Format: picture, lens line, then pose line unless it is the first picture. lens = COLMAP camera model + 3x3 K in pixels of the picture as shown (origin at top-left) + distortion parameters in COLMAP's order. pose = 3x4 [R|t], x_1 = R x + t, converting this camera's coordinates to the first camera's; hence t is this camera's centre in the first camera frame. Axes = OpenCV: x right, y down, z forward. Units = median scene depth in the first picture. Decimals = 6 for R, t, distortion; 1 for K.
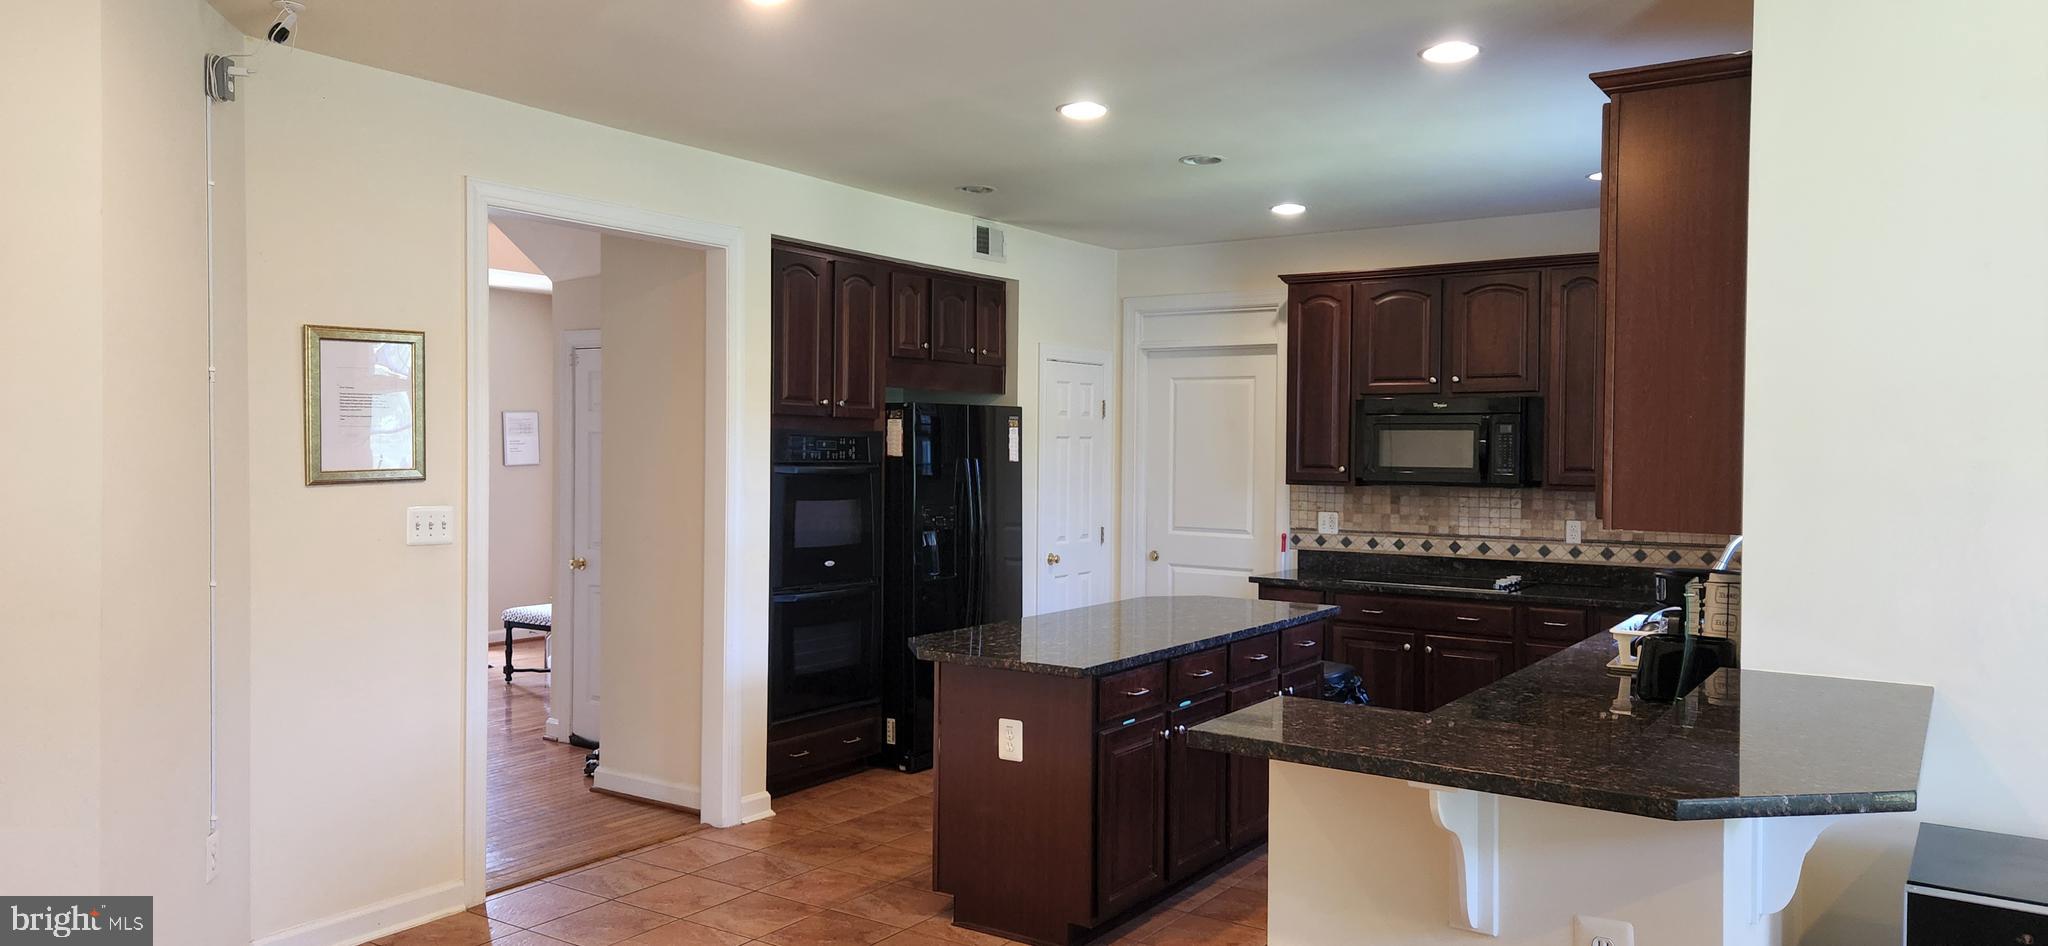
lens RADIAL K [[1364.0, 0, 1024.0], [0, 1364.0, 473.0], [0, 0, 1]] dist [0.057716, -0.003136]
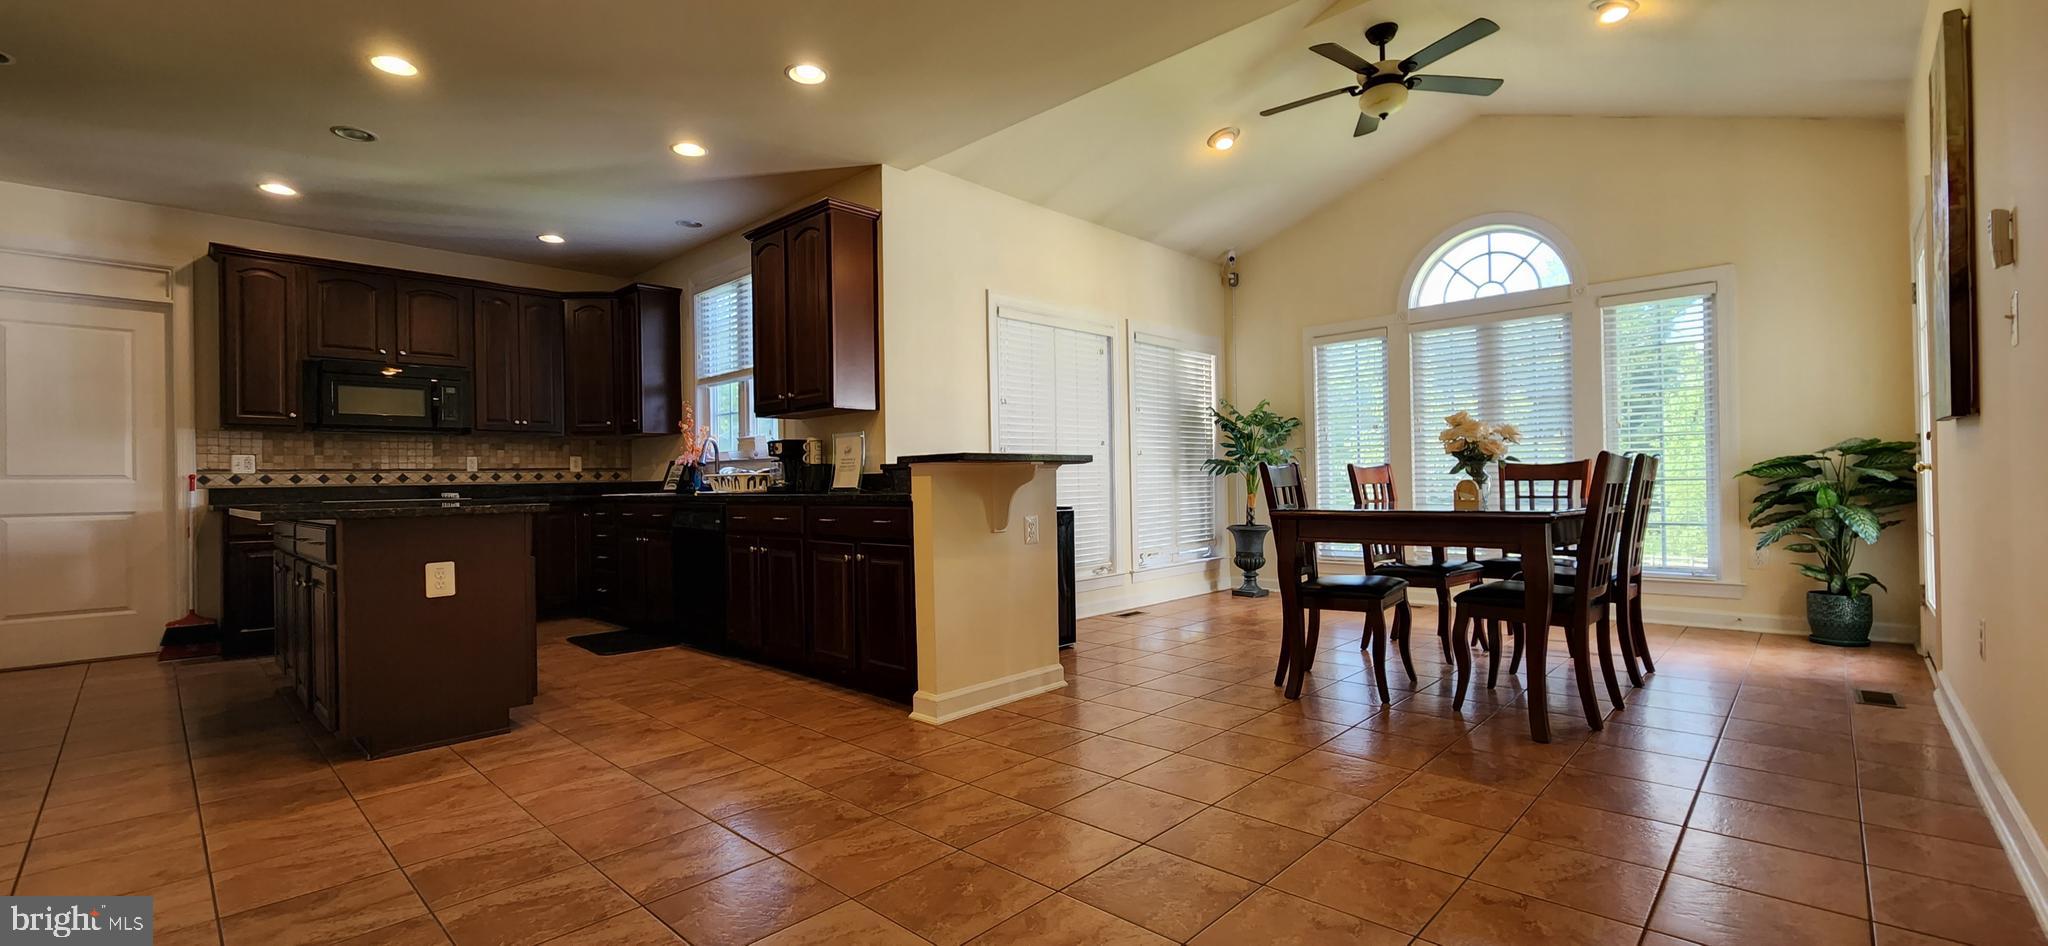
lens RADIAL K [[848.0, 0, 1024.0], [0, 848.0, 473.0], [0, 0, 1]] dist [-0.001215, -0.000066]
pose [[0.164762, 0.001404, 0.986332, -0.402243], [0.038103, 0.999243, -0.007787, 0.078805], [-0.985597, 0.038865, 0.164584, 0.230726]]
